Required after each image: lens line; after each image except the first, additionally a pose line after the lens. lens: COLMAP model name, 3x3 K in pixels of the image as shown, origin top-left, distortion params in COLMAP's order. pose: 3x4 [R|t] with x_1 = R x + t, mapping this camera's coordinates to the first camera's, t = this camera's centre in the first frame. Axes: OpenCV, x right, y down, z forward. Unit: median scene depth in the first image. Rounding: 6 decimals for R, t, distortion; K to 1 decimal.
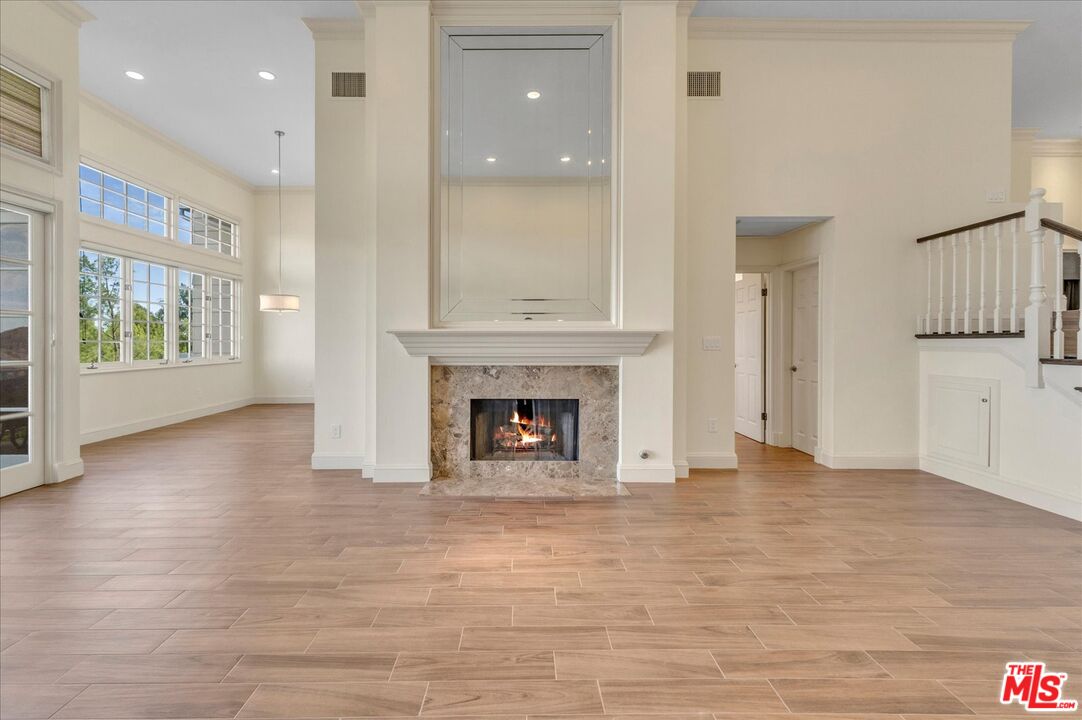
lens RADIAL K [[463.1, 0, 521.6], [0, 463.1, 347.0], [0, 0, 1]] dist [0.004239, -0.000427]
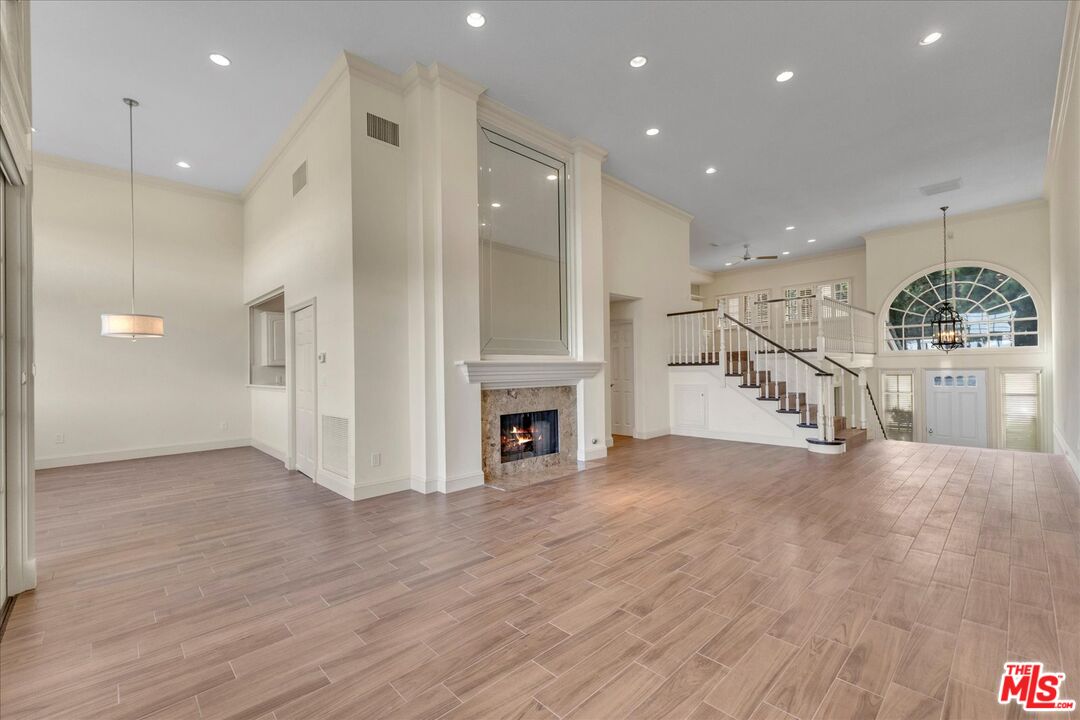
lens RADIAL K [[462.2, 0, 531.9], [0, 462.2, 368.2], [0, 0, 1]] dist [0.004239, -0.000427]
pose [[0.722781, -0.010213, 0.691002, -0.929992], [0.022872, 0.999697, -0.009149, -0.004477], [-0.690698, 0.022417, 0.722795, 0.012183]]
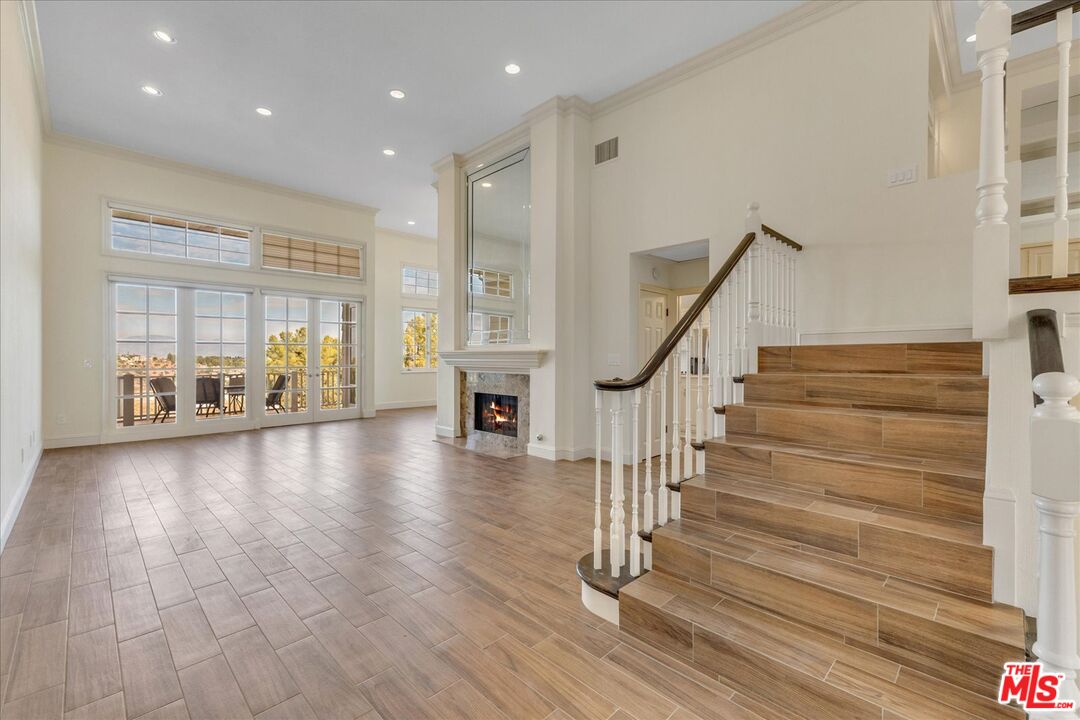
lens RADIAL K [[462.2, 0, 536.5], [0, 462.2, 361.1], [0, 0, 1]] dist [0.004239, -0.000427]
pose [[0.699046, 0.007406, -0.715038, 1.231338], [-0.008604, 0.999961, 0.001946, -0.004215], [0.715025, 0.004792, 0.699083, -0.000020]]
